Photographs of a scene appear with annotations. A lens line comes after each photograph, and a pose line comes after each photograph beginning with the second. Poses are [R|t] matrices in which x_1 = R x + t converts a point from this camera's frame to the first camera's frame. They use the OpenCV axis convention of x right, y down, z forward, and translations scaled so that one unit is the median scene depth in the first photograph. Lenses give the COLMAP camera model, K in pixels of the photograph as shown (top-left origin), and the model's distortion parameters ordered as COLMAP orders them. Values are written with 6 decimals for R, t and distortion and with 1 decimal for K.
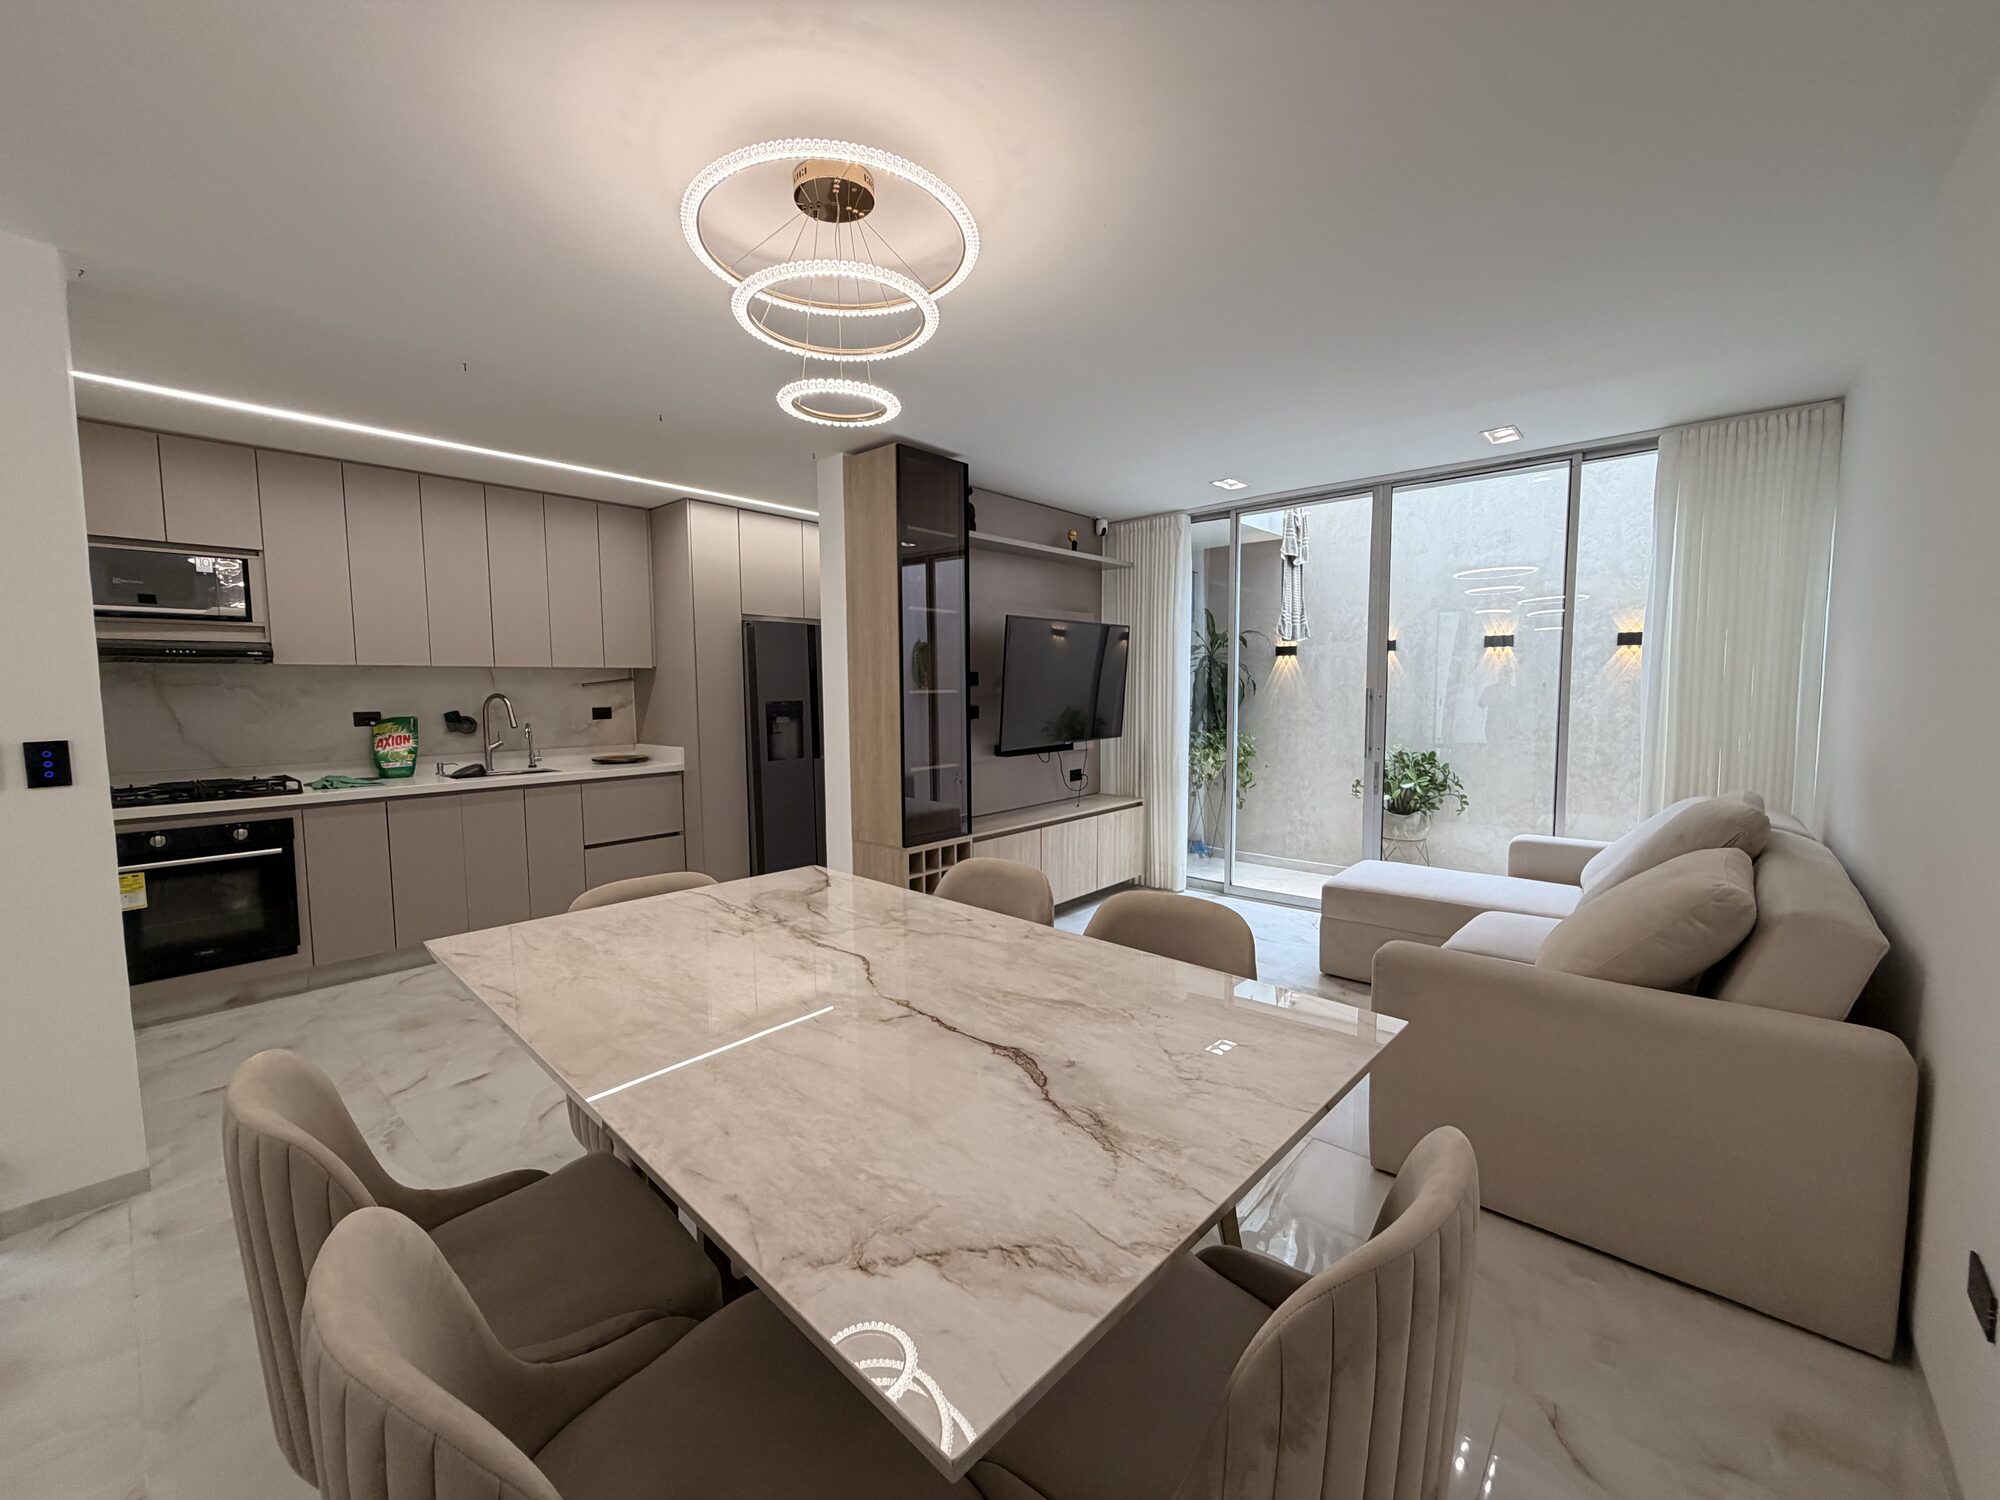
lens RADIAL K [[796.8, 0, 992.4], [0, 796.8, 746.4], [0, 0, 1]] dist [-0.001160, -0.000047]
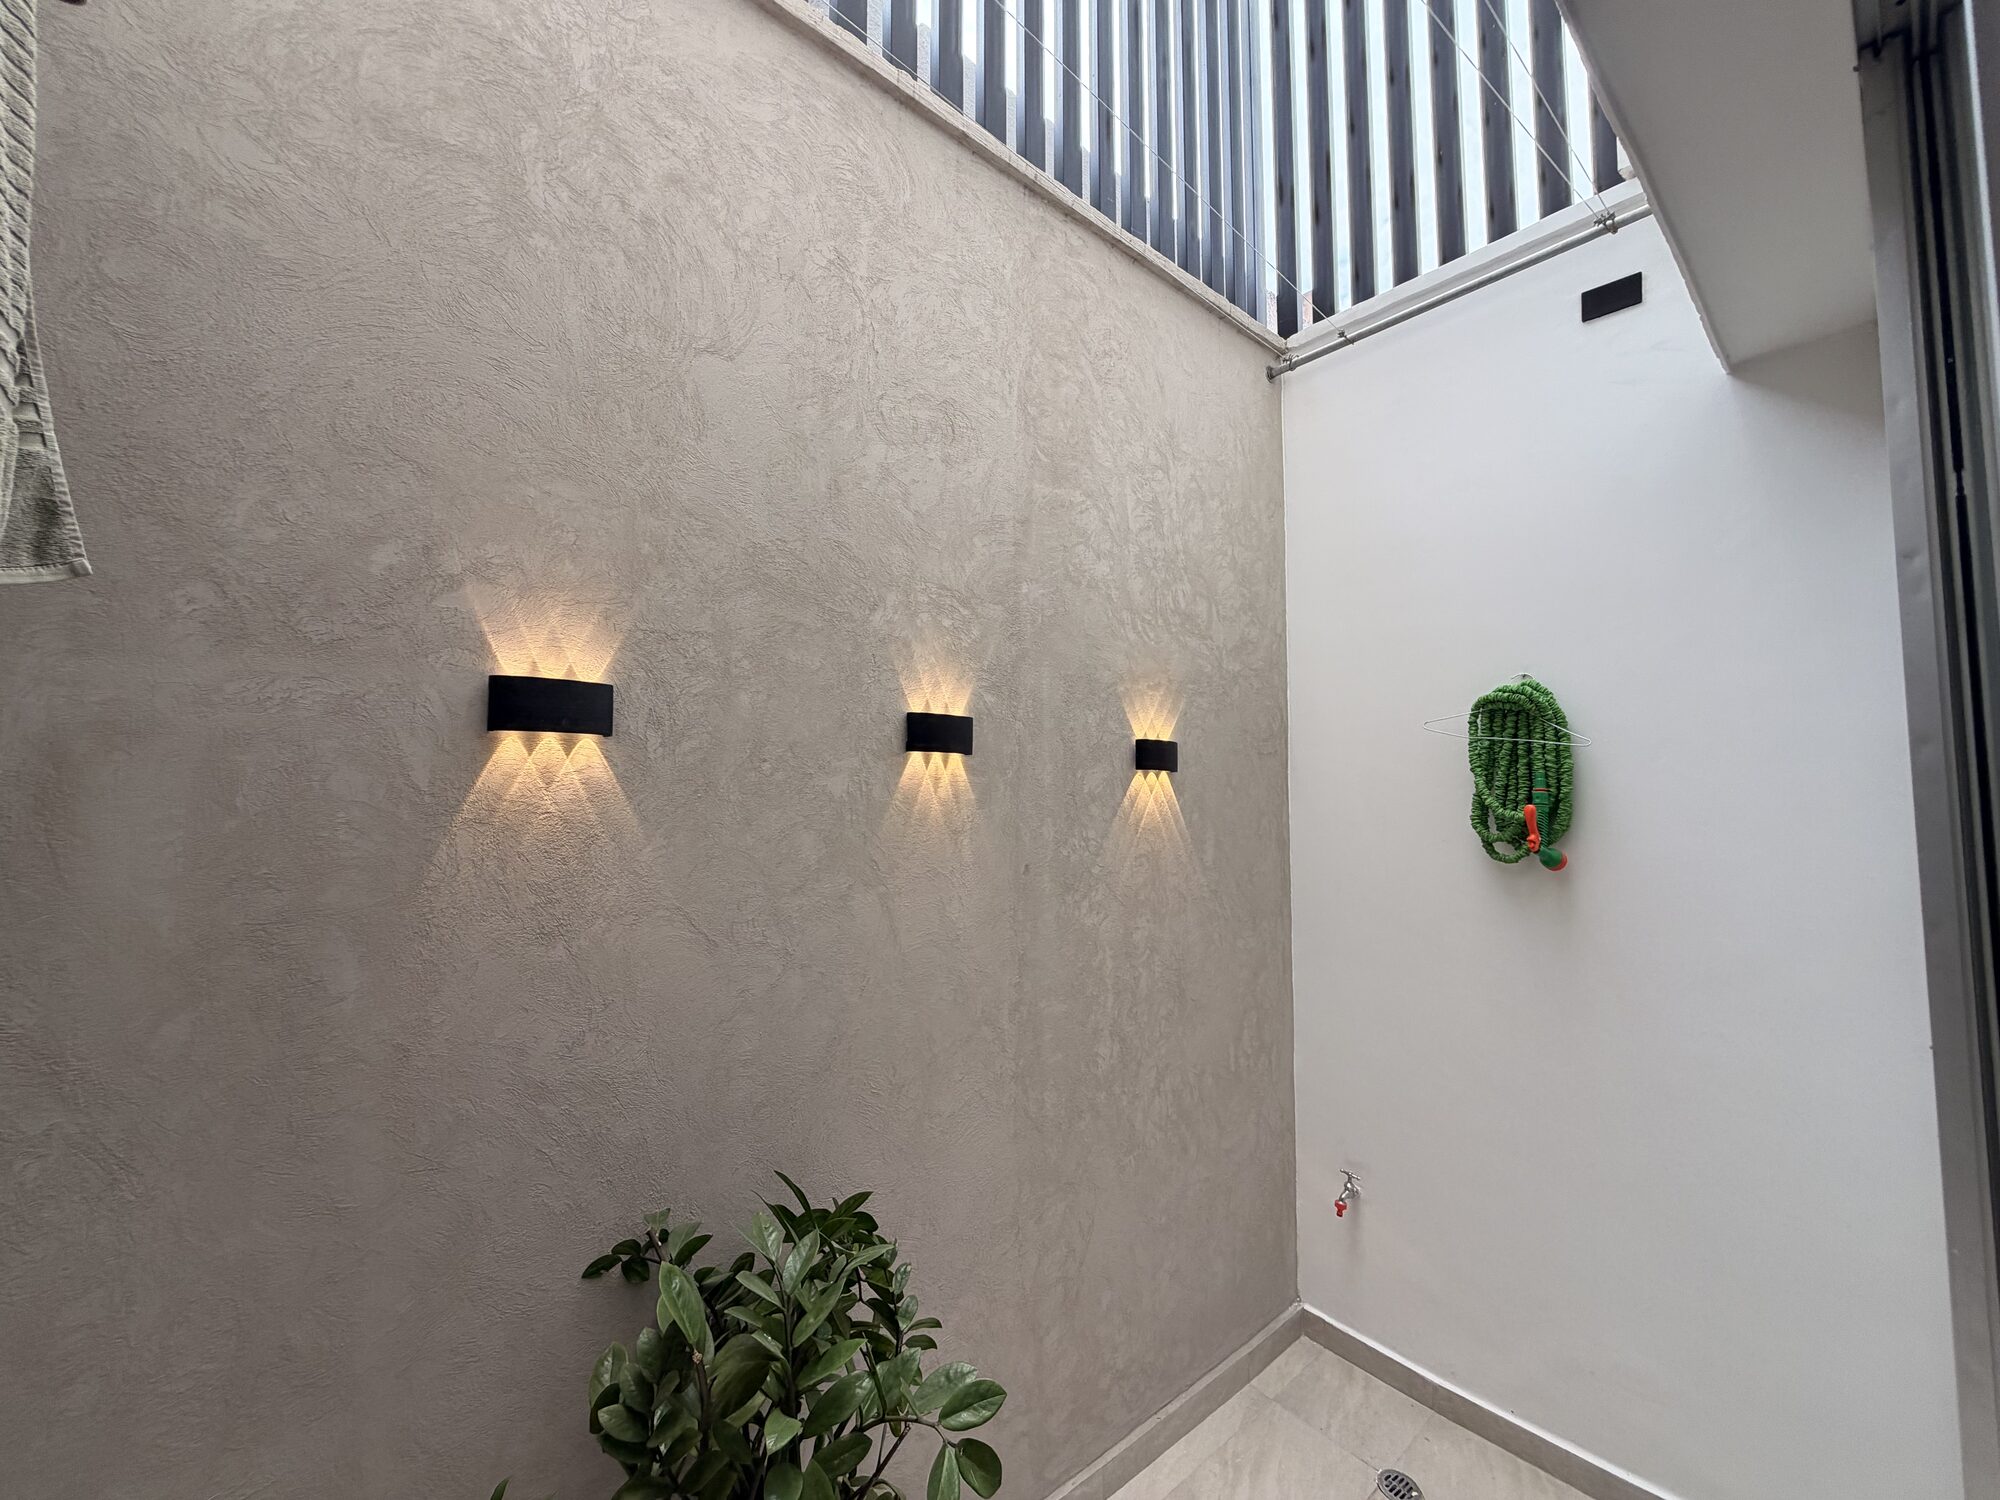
lens RADIAL K [[796.8, 0, 992.4], [0, 796.8, 746.4], [0, 0, 1]] dist [-0.001160, -0.000047]
pose [[0.139899, 0.080457, 0.986892, 0.358807], [0.067908, 0.993567, -0.090627, -0.105855], [-0.987834, 0.079697, 0.133535, 1.017310]]
